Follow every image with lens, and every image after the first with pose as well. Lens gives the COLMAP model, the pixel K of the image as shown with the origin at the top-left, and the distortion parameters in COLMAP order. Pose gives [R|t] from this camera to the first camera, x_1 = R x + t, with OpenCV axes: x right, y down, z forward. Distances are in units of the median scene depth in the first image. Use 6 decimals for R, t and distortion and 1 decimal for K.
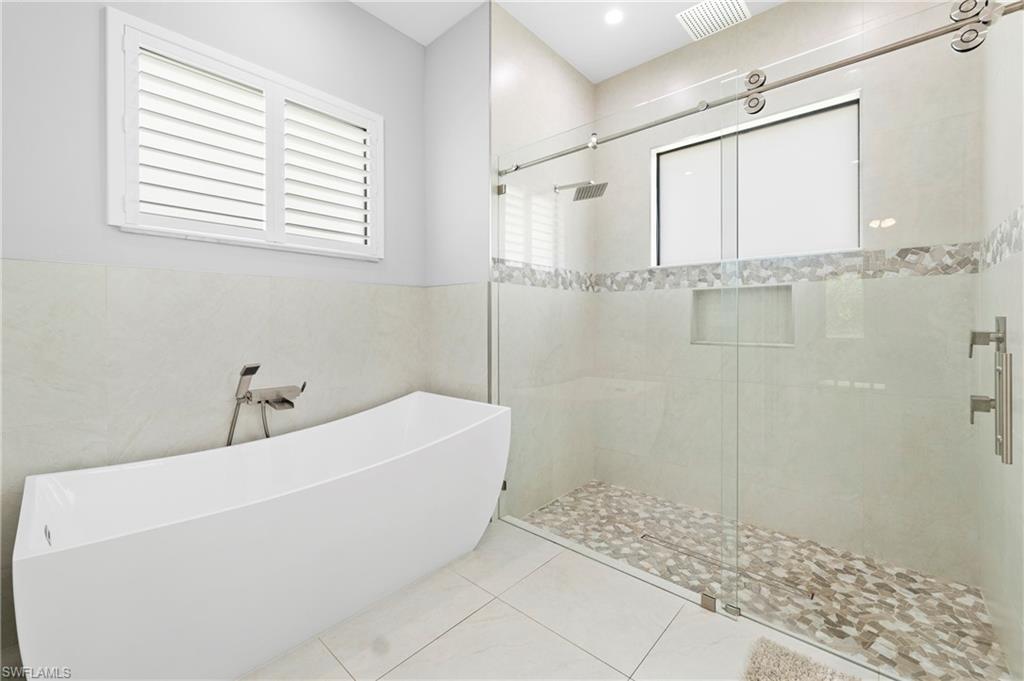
lens RADIAL K [[418.9, 0, 519.5], [0, 418.9, 323.9], [0, 0, 1]] dist [-0.010180, 0.000763]
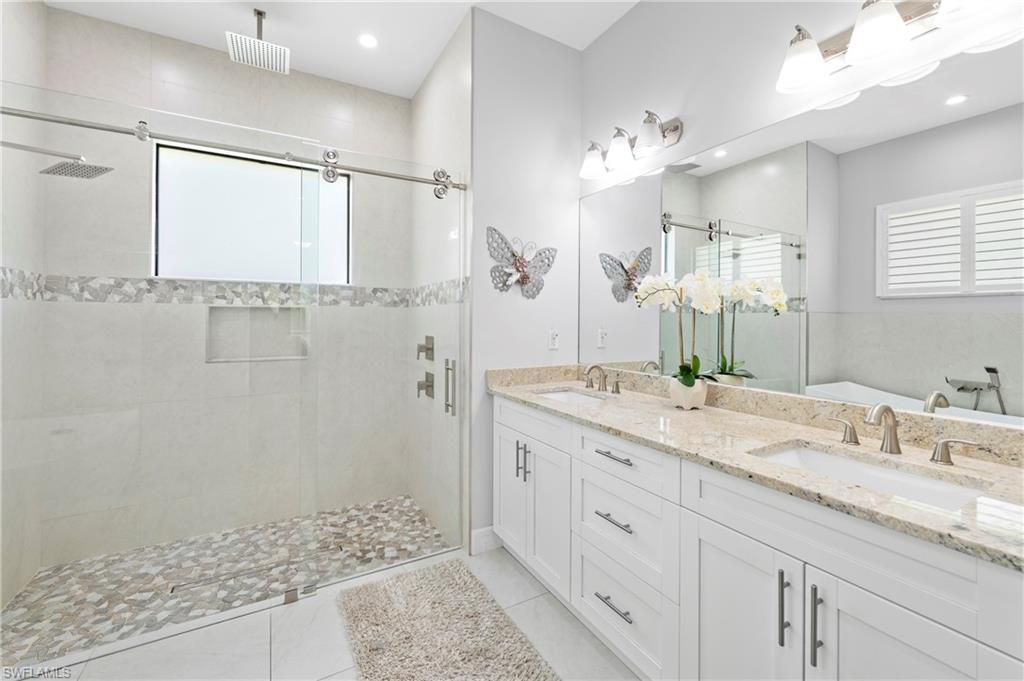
lens RADIAL K [[418.9, 0, 508.4], [0, 418.9, 317.2], [0, 0, 1]] dist [-0.010180, 0.000763]
pose [[0.316931, 0.003849, 0.948441, -0.324206], [-0.001388, 0.999993, -0.003594, -0.064528], [-0.948447, -0.000178, 0.316934, 0.059487]]
